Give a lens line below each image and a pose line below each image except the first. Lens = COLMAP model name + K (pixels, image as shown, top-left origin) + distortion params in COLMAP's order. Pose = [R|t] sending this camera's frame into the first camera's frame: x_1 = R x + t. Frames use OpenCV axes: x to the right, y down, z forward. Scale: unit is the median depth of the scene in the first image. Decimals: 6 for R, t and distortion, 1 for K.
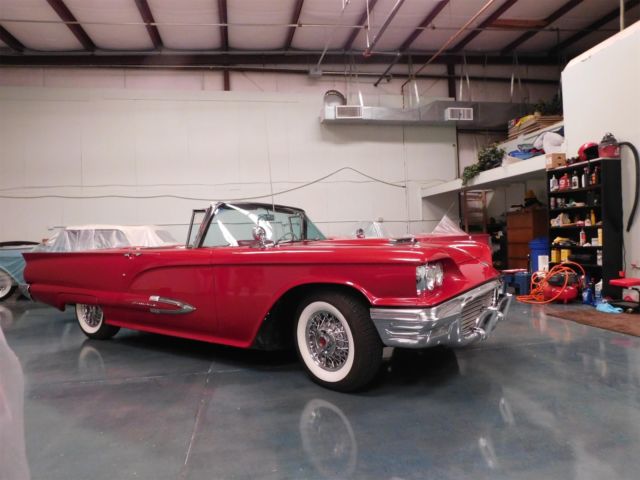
lens RADIAL K [[415.6, 0, 316.7], [0, 415.6, 241.5], [0, 0, 1]] dist [-0.070666, 0.040789]
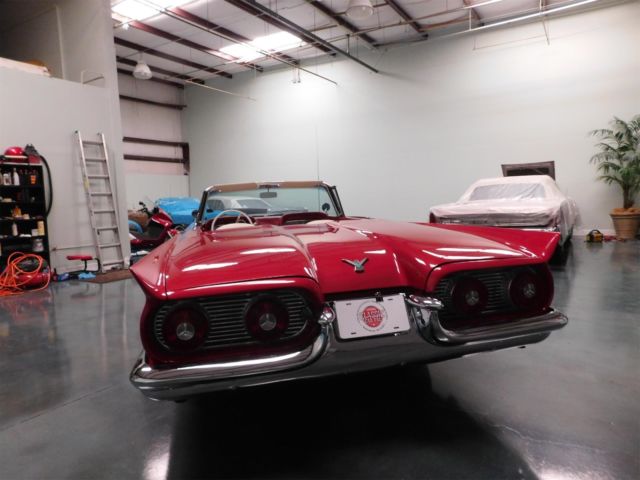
lens RADIAL K [[415.6, 0, 318.3], [0, 415.6, 241.5], [0, 0, 1]] dist [-0.070666, 0.040789]
pose [[-0.729949, -0.003222, 0.683494, -0.374982], [0.060193, 0.995801, 0.068978, -0.002317], [-0.680846, 0.091492, -0.726690, 0.652458]]
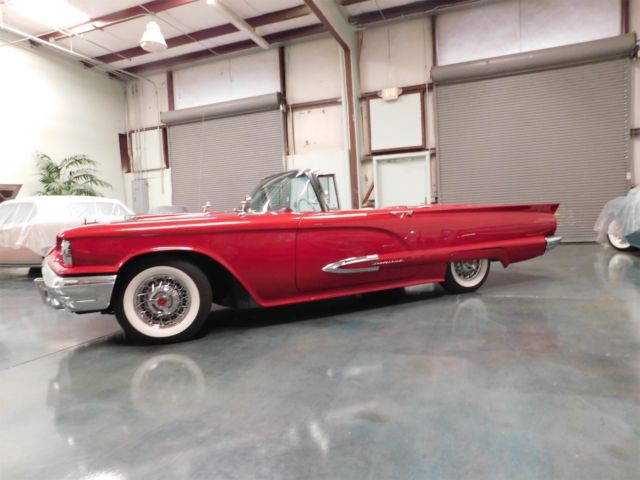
lens RADIAL K [[415.6, 0, 319.5], [0, 415.6, 237.8], [0, 0, 1]] dist [-0.070666, 0.040789]
pose [[-0.516646, 0.101930, -0.850110, 0.275389], [0.062893, 0.994724, 0.081046, -0.004149], [0.853886, -0.011594, -0.520331, 0.608823]]
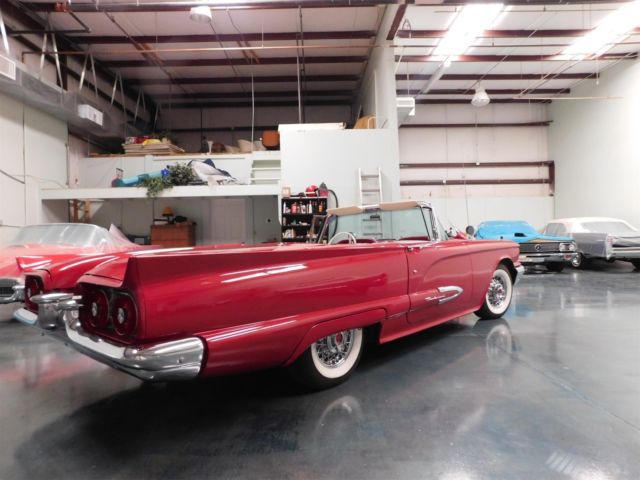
lens RADIAL K [[415.6, 0, 315.9], [0, 415.6, 239.1], [0, 0, 1]] dist [-0.070666, 0.040789]
pose [[0.173396, 0.038353, 0.984105, -0.465101], [0.021068, 0.998868, -0.042640, 0.017459], [-0.984627, 0.028127, 0.172392, 0.365799]]
